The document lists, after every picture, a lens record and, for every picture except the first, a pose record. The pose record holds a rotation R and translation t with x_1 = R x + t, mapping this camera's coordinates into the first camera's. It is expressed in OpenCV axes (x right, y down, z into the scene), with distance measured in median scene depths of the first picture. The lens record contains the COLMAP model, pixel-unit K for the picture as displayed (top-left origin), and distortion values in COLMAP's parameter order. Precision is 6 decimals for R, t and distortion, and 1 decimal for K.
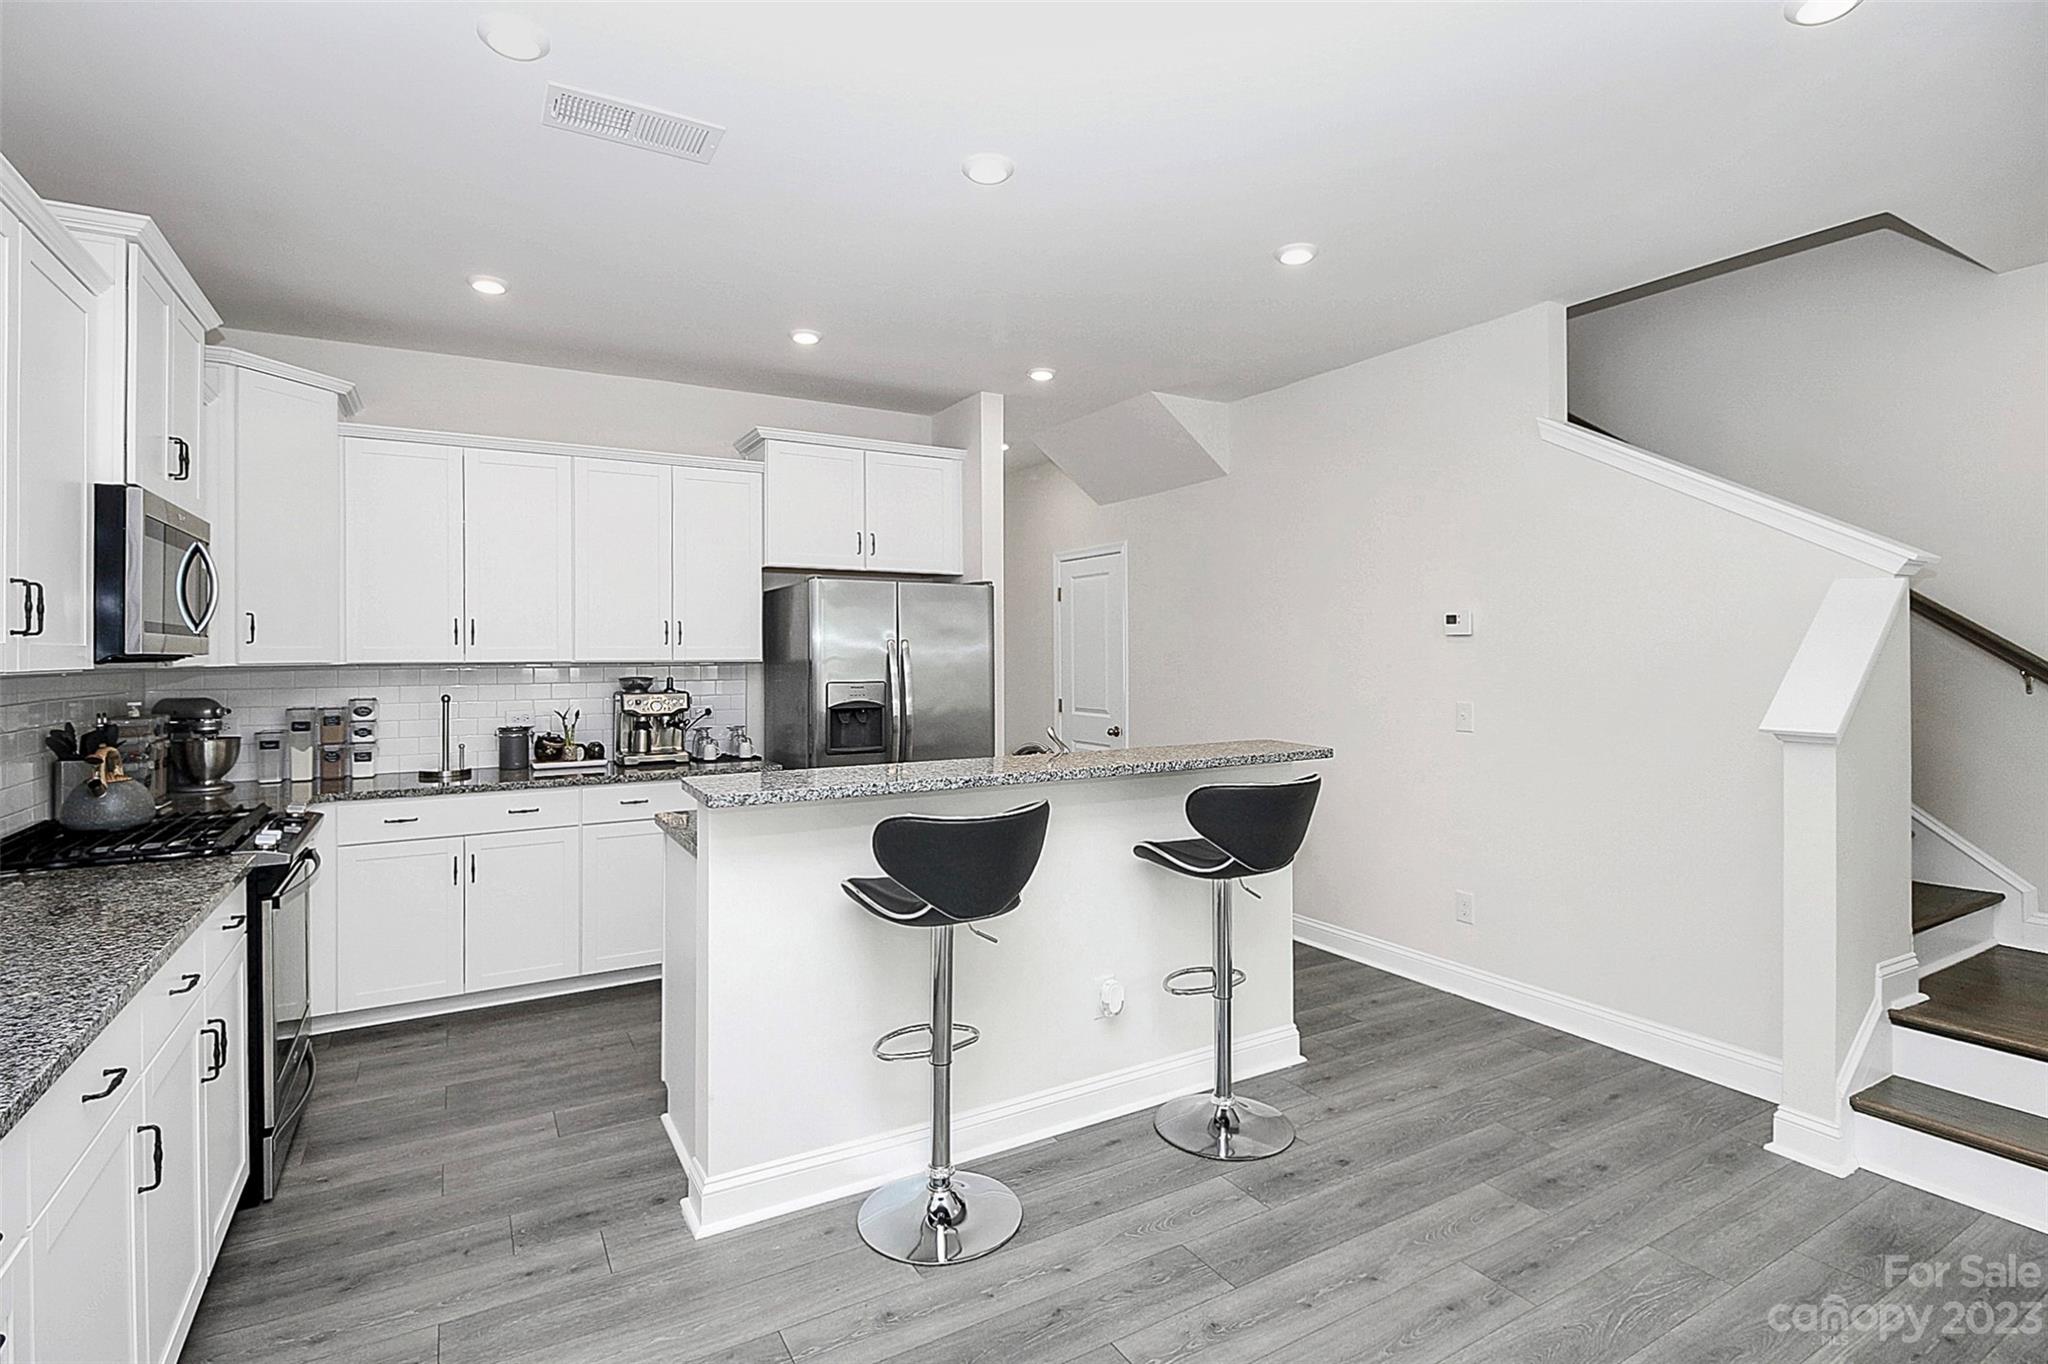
lens RADIAL K [[990.0, 0, 1020.6], [0, 990.0, 636.7], [0, 0, 1]] dist [0.002213, -0.015214]
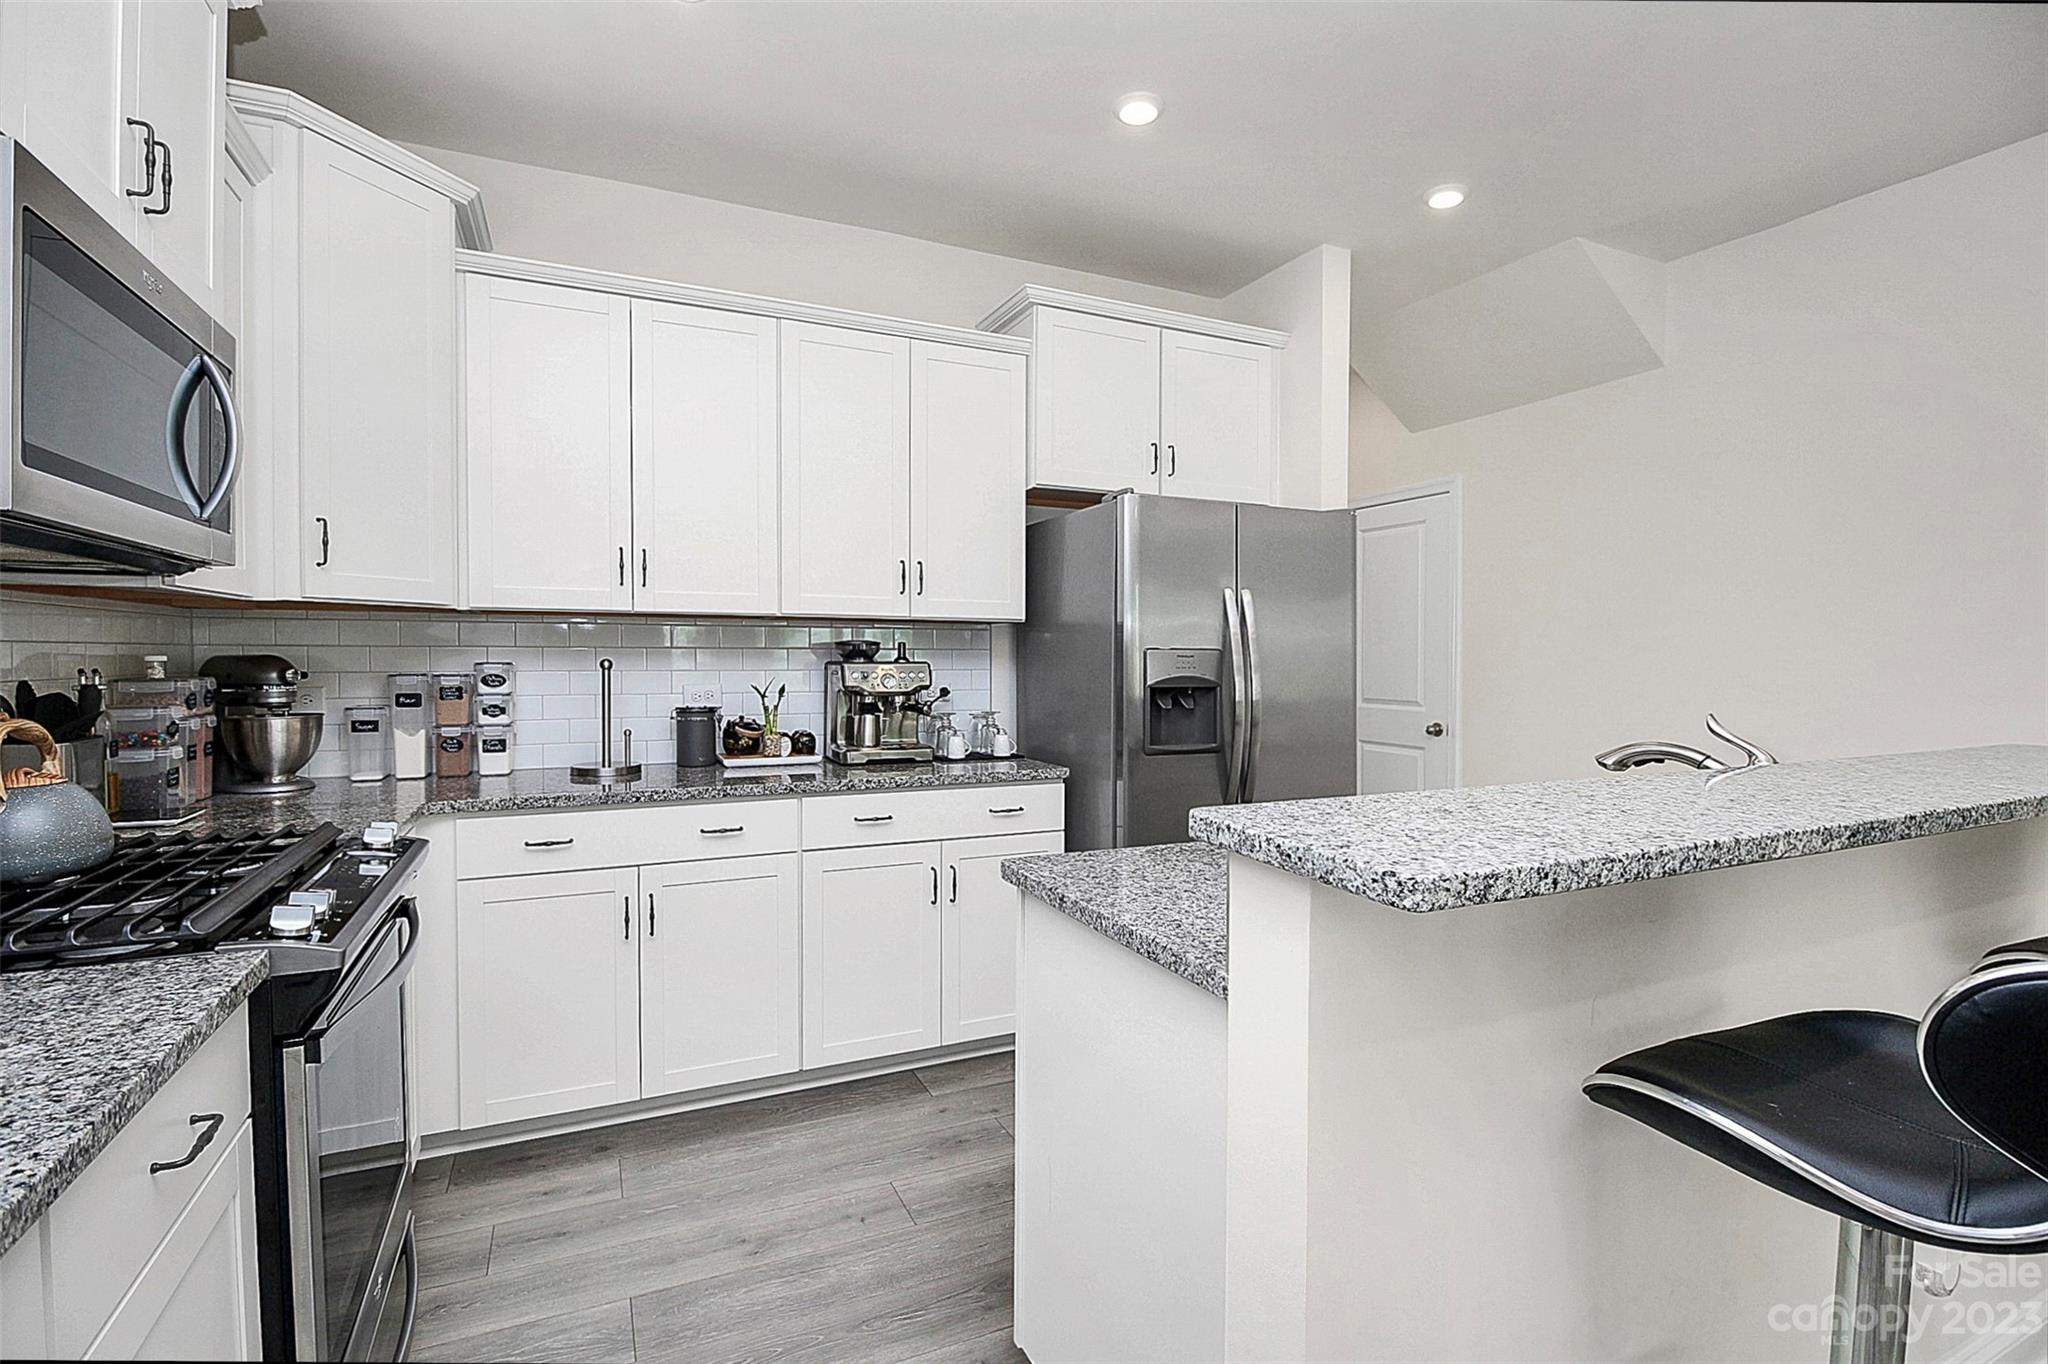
lens RADIAL K [[954.3, 0, 1020.9], [0, 954.3, 665.3], [0, 0, 1]] dist [-0.000038, -0.011541]
pose [[0.996121, 0.011466, -0.087243, -0.238102], [-0.009074, 0.999573, 0.027771, 0.043162], [0.087524, -0.026872, 0.995800, 0.365399]]
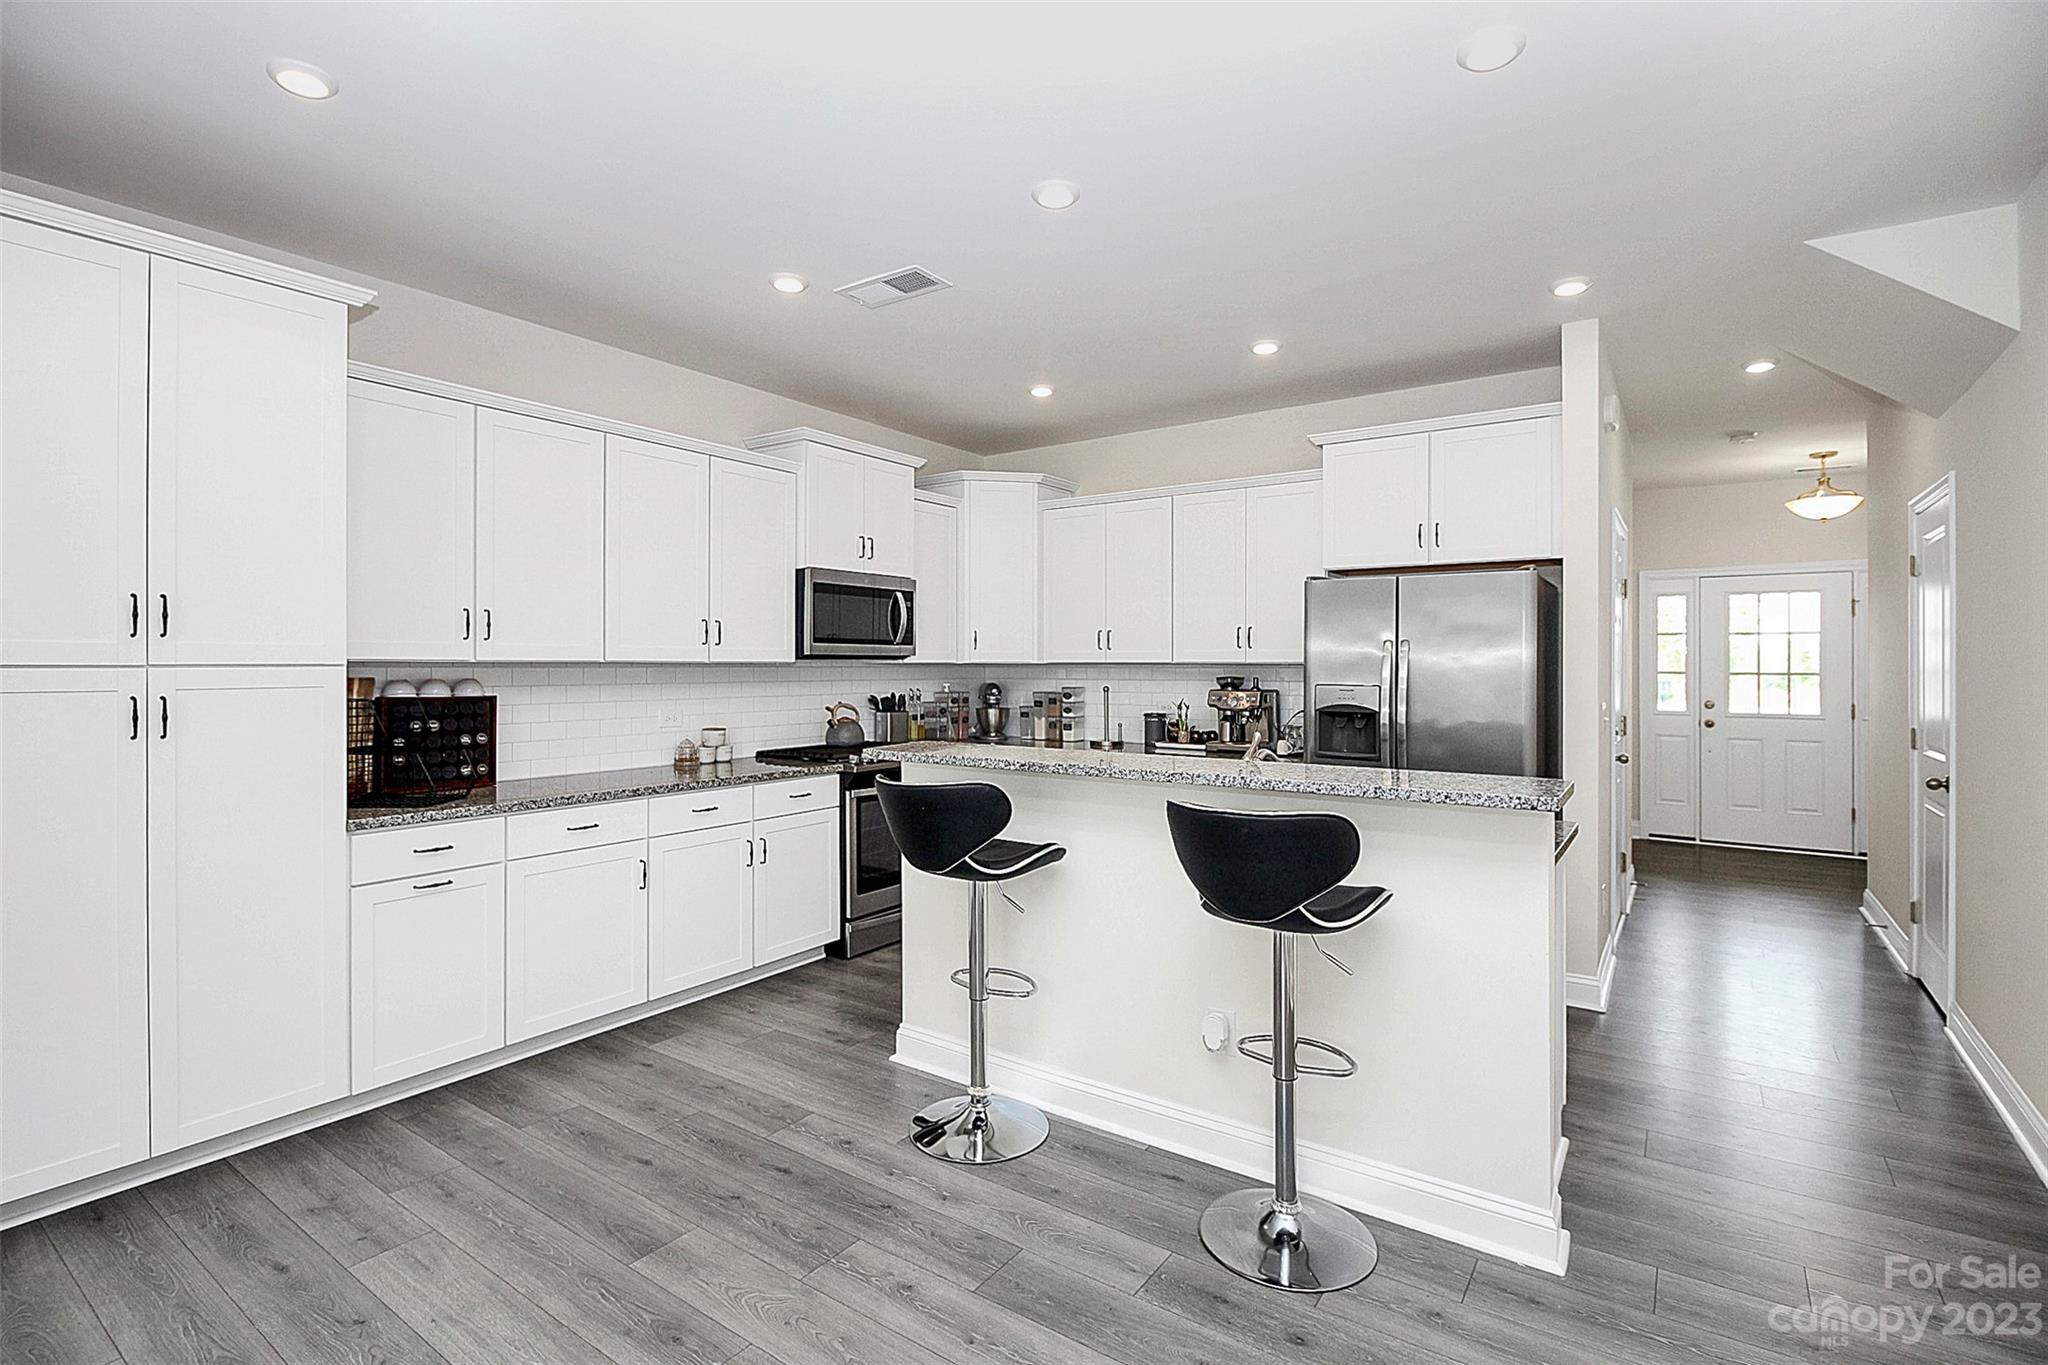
lens RADIAL K [[954.3, 0, 1020.9], [0, 954.3, 665.8], [0, 0, 1]] dist [-0.000038, -0.011541]
pose [[0.420871, 0.007151, -0.907093, 0.585359], [0.008571, 0.999893, 0.011860, 0.014407], [0.907080, -0.012766, 0.420764, 0.350004]]
